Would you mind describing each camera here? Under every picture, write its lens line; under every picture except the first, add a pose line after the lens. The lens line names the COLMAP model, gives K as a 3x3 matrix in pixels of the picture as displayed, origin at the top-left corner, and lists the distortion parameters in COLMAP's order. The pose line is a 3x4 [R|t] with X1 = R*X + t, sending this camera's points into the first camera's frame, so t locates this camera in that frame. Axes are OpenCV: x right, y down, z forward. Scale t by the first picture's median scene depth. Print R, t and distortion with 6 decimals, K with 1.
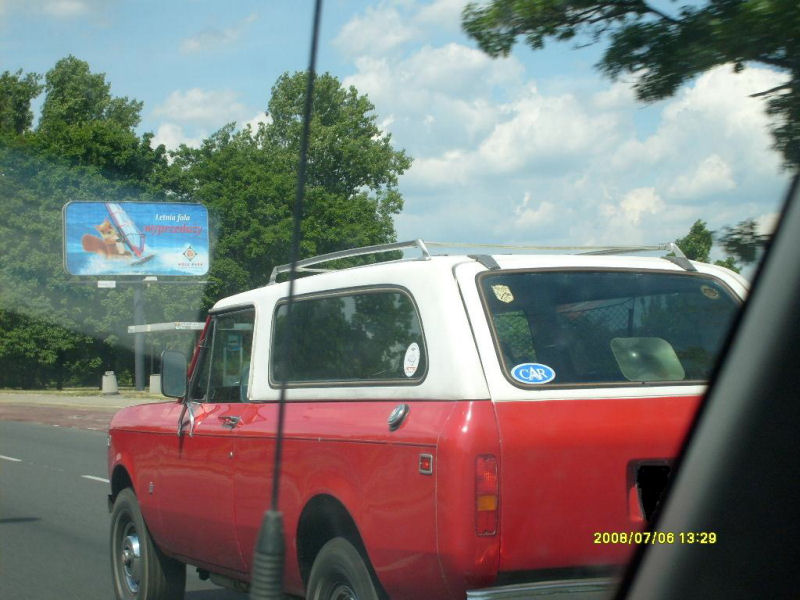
lens RADIAL K [[1681.6, 0, 349.3], [0, 1681.6, 300.1], [0, 0, 1]] dist [-1.237251, 23.370323]
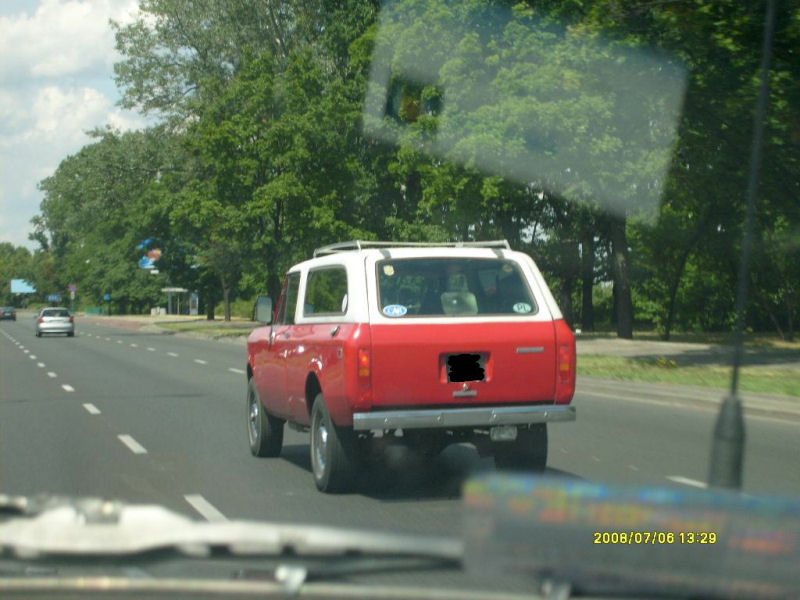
lens RADIAL K [[1831.4, 0, 400.0], [0, 1831.4, 300.0], [0, 0, 1]] dist [0.777642, -0.008680]
pose [[0.984386, 0.007563, -0.175860, 0.492210], [-0.000419, 0.999174, 0.040624, -0.057704], [0.176022, -0.039916, 0.983577, -1.166900]]
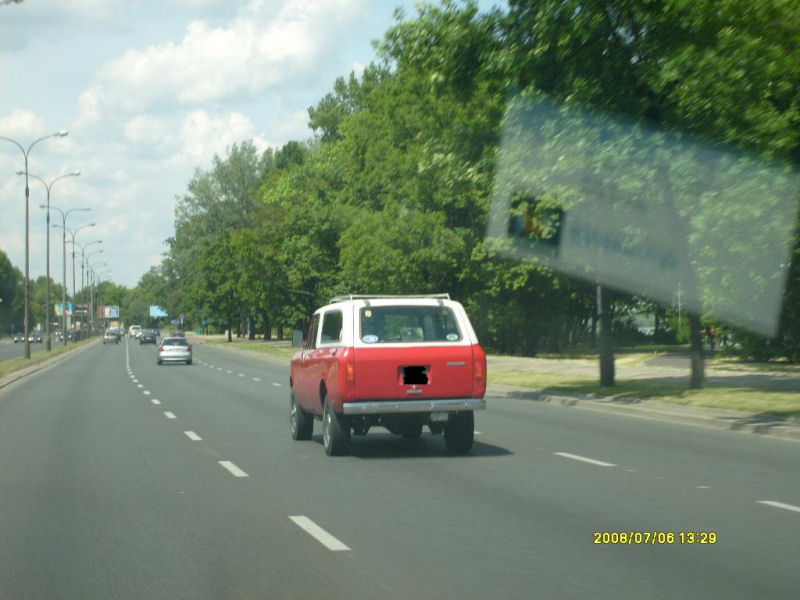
lens RADIAL K [[1831.4, 0, 400.0], [0, 1831.4, 300.0], [0, 0, 1]] dist [0.777642, -0.008680]
pose [[0.970420, 0.001349, -0.241420, 0.986975], [0.004611, 0.999699, 0.024117, -0.112676], [0.241380, -0.024517, 0.970121, -2.350965]]
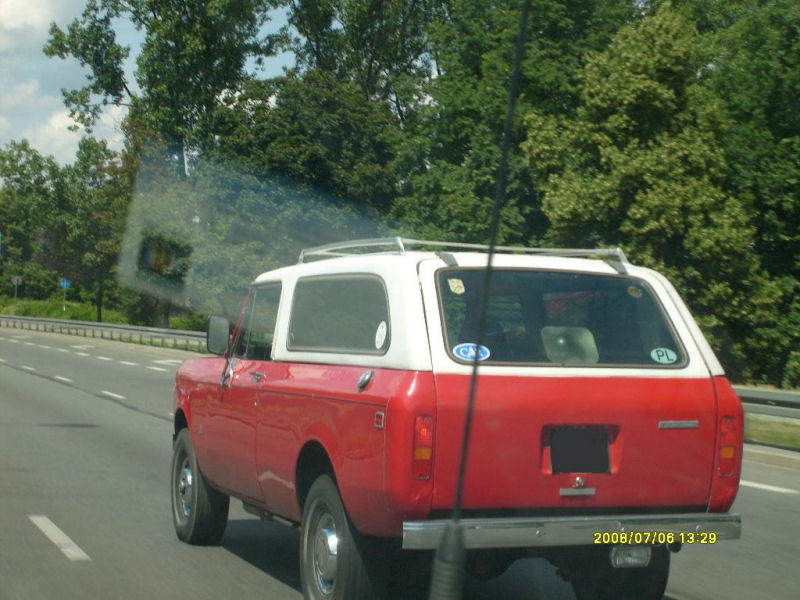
lens RADIAL K [[1669.1, 0, 400.0], [0, 1669.1, 300.0], [0, 0, 1]] dist [0.022873, 0.085152]
pose [[0.996580, 0.050576, -0.065351, 0.131720], [-0.048771, 0.998391, 0.028929, -0.027467], [0.066709, -0.025643, 0.997443, -0.243557]]
